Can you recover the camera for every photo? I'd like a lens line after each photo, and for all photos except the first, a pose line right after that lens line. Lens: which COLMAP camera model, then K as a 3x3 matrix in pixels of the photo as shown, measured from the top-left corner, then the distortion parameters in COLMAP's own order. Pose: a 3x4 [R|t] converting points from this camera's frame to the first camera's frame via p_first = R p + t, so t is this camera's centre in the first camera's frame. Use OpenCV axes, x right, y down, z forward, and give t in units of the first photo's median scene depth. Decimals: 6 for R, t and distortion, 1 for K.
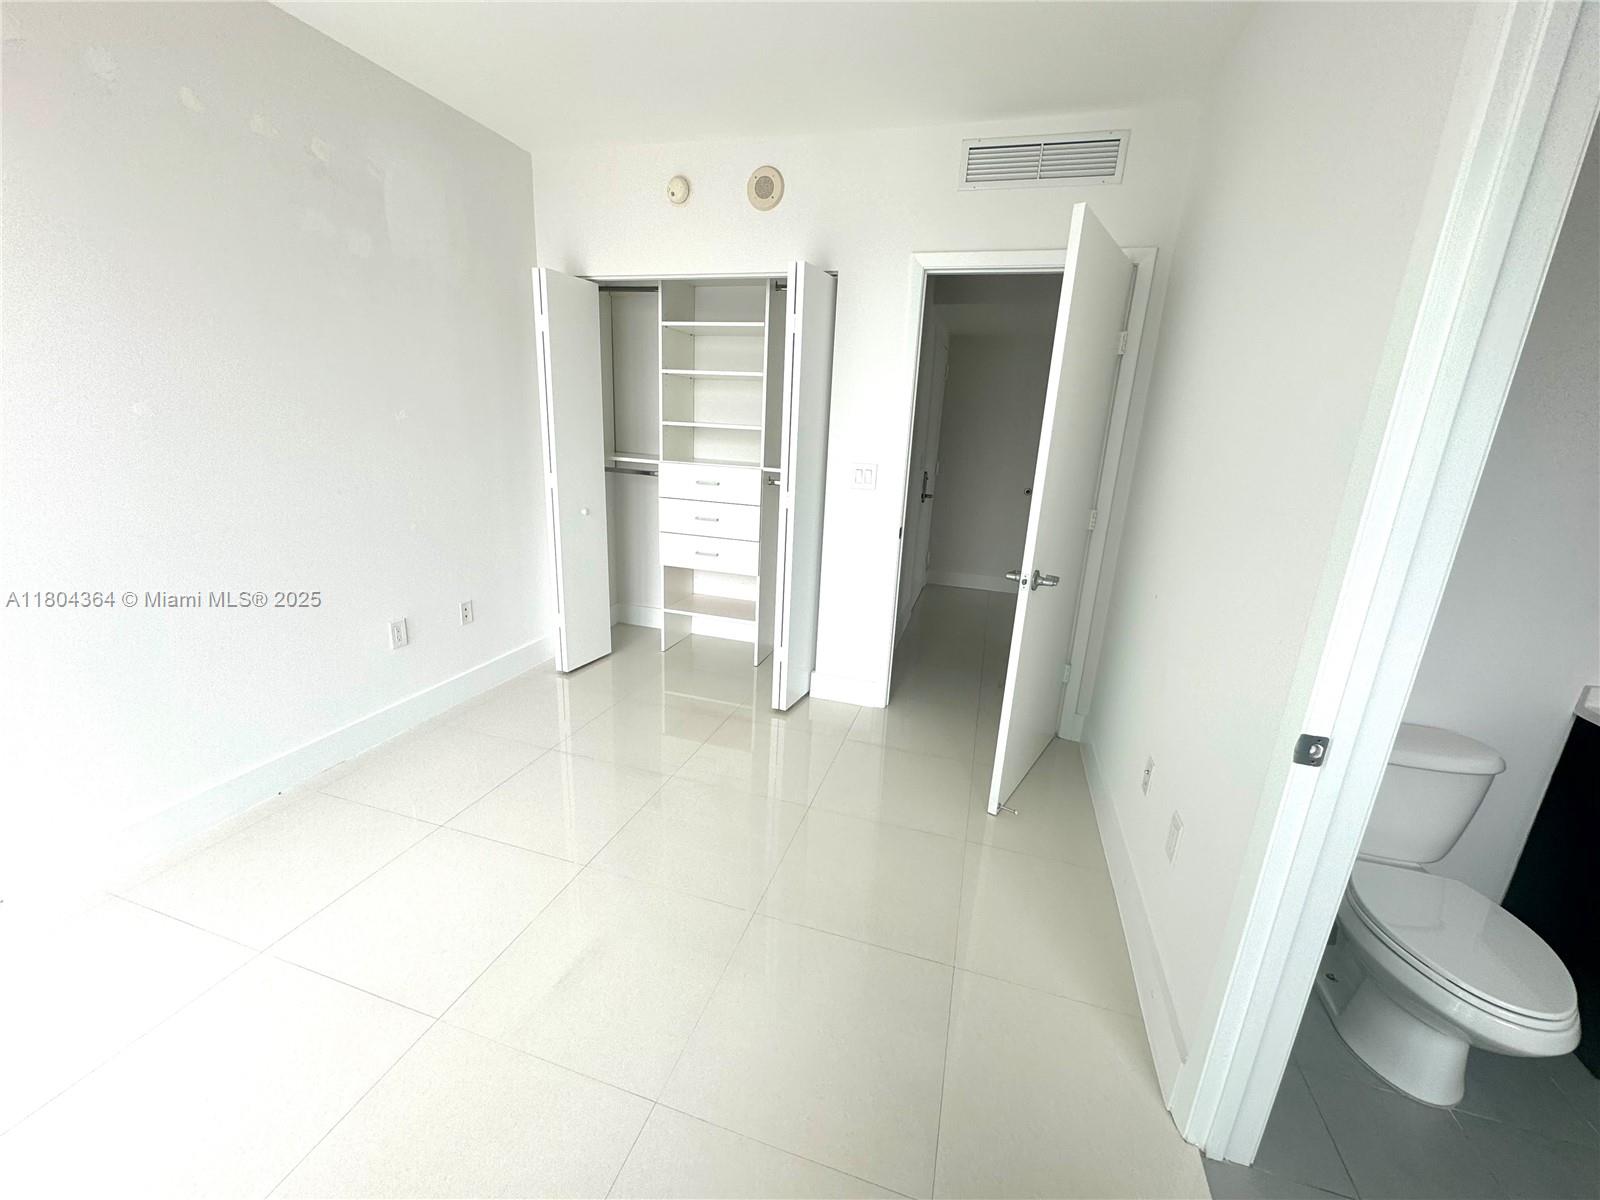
lens RADIAL K [[636.9, 0, 802.1], [0, 636.9, 597.2], [0, 0, 1]] dist [-0.001010, -0.000322]
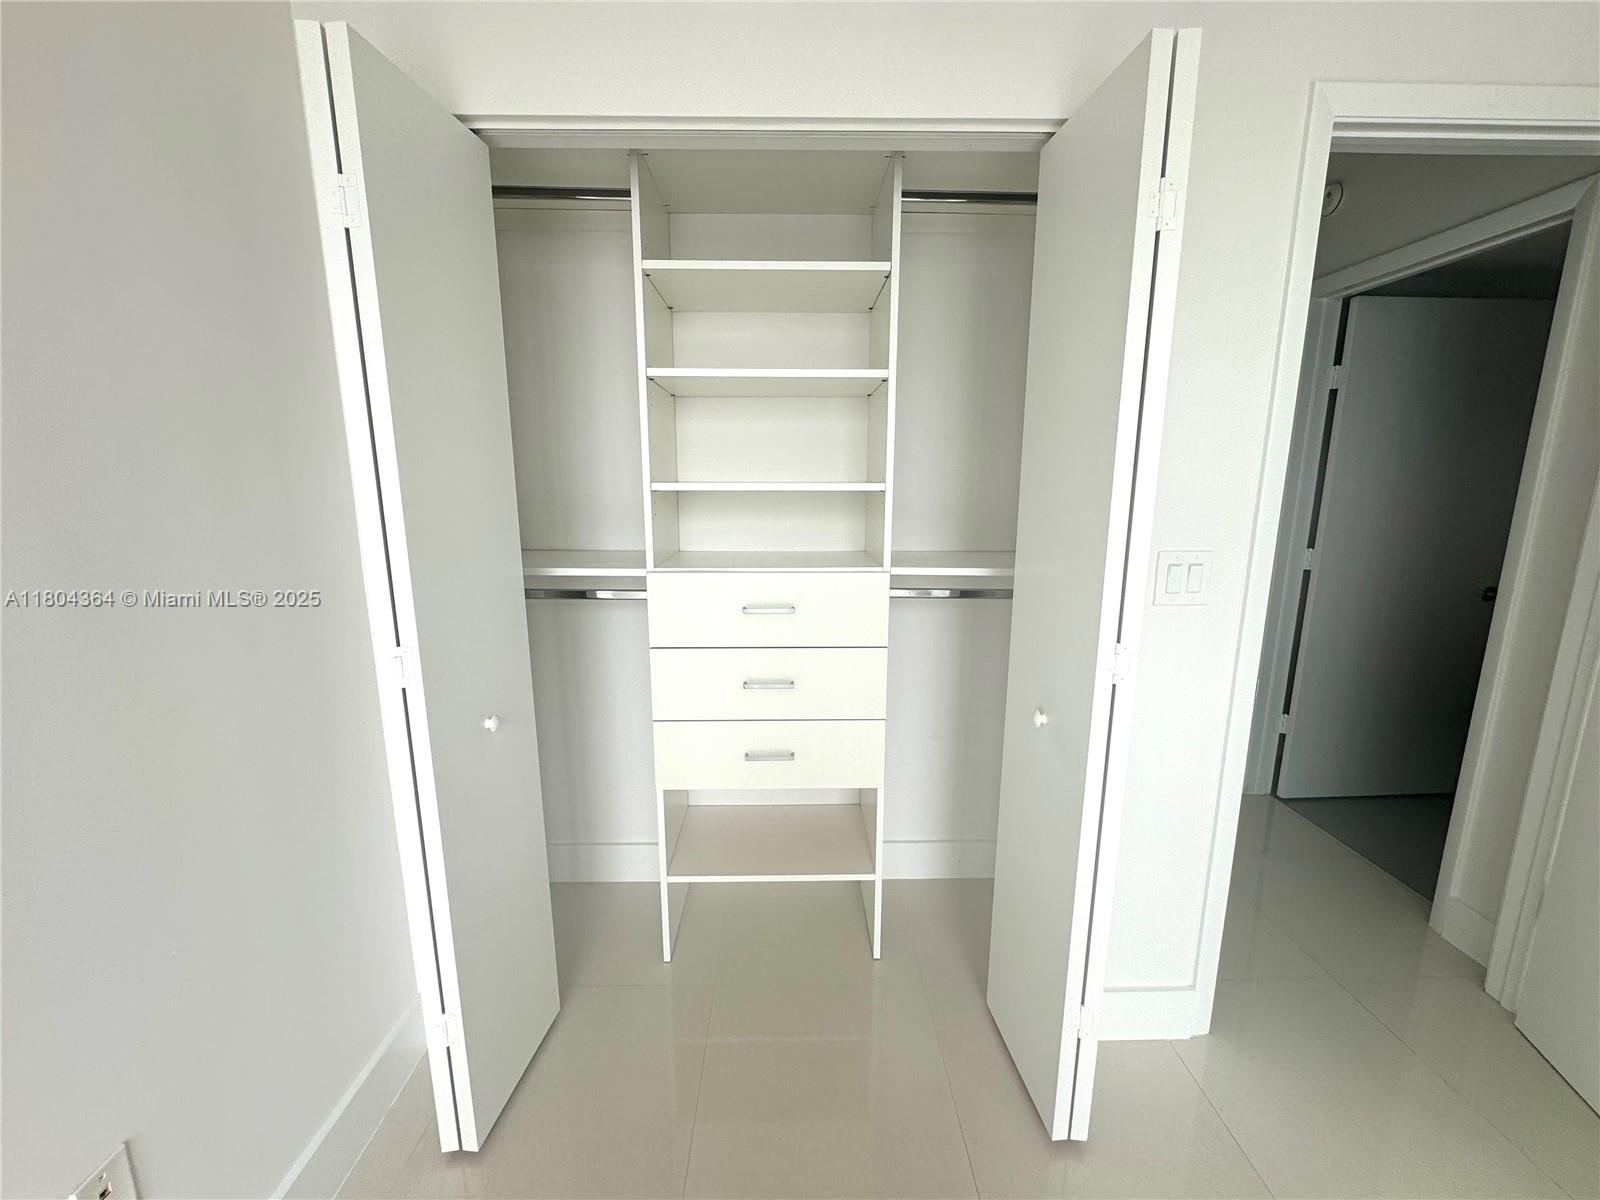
lens RADIAL K [[636.9, 0, 798.9], [0, 636.9, 600.0], [0, 0, 1]] dist [-0.001010, -0.000322]
pose [[0.950275, -0.101420, 0.294434, -0.272041], [0.122877, 0.990882, -0.055265, -0.163834], [-0.286144, 0.088696, 0.954073, 0.574814]]
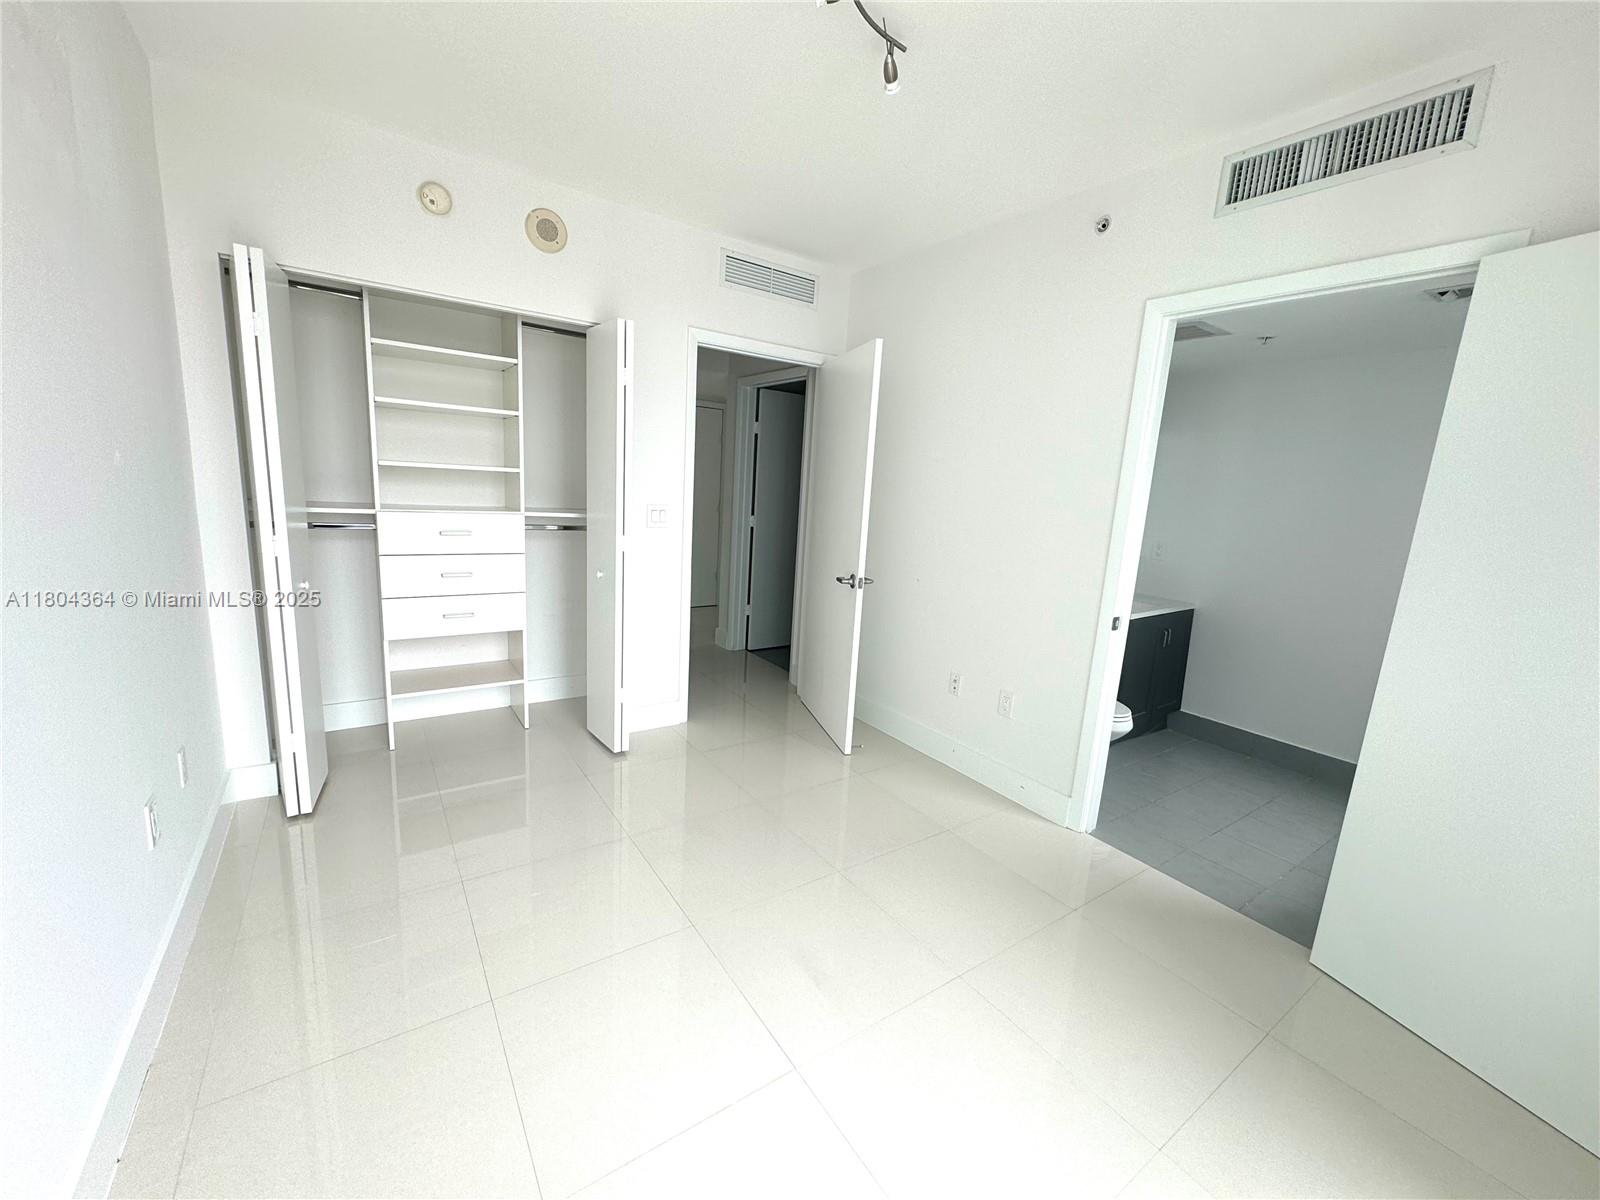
lens RADIAL K [[636.9, 0, 794.4], [0, 636.9, 596.3], [0, 0, 1]] dist [-0.001010, -0.000322]
pose [[0.629498, -0.147766, 0.762822, -0.547330], [0.176863, 0.983229, 0.044510, -0.055022], [-0.756605, 0.106896, 0.645075, 0.116930]]
